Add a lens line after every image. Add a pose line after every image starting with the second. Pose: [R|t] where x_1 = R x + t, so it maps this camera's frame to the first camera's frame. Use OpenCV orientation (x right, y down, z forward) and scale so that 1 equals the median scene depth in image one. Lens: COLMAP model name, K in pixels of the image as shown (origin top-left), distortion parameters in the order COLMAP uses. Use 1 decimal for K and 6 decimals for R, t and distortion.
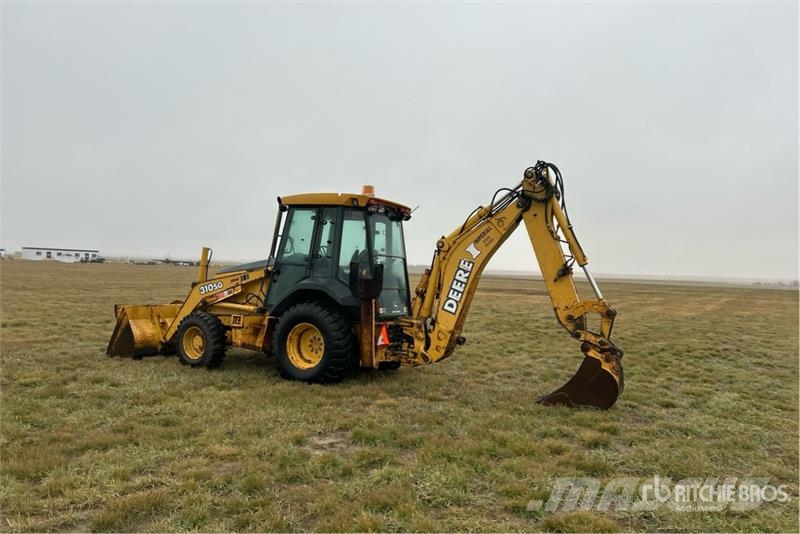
lens RADIAL K [[605.2, 0, 400.7], [0, 605.2, 259.1], [0, 0, 1]] dist [0.072568, -0.004340]
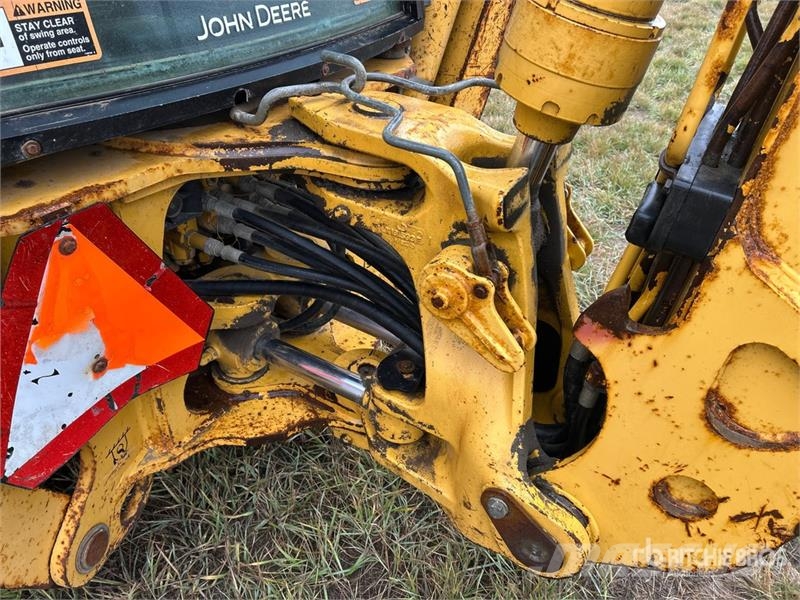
lens RADIAL K [[598.4, 0, 404.6], [0, 598.4, 305.2], [0, 0, 1]] dist [0.044178, -0.052137]
pose [[0.999208, 0.012643, -0.037732, 0.023063], [0.011990, 0.808470, 0.588415, 0.069817], [0.037944, -0.588402, 0.807678, 0.936109]]
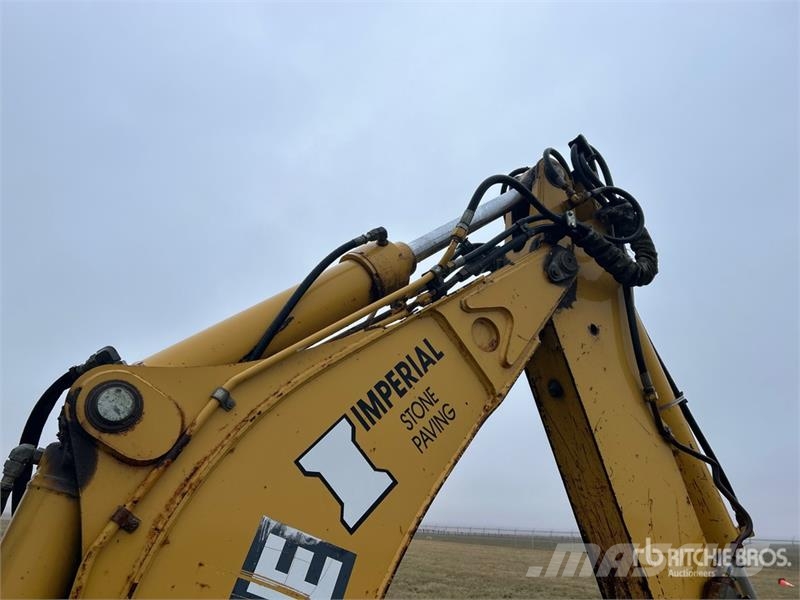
lens RADIAL K [[609.3, 0, 392.3], [0, 609.3, 299.4], [0, 0, 1]] dist [0.051447, -0.058502]
pose [[0.540214, 0.269164, 0.797320, -0.011223], [-0.035319, 0.953885, -0.298089, -0.009201], [-0.840786, 0.132871, 0.524808, 0.886082]]
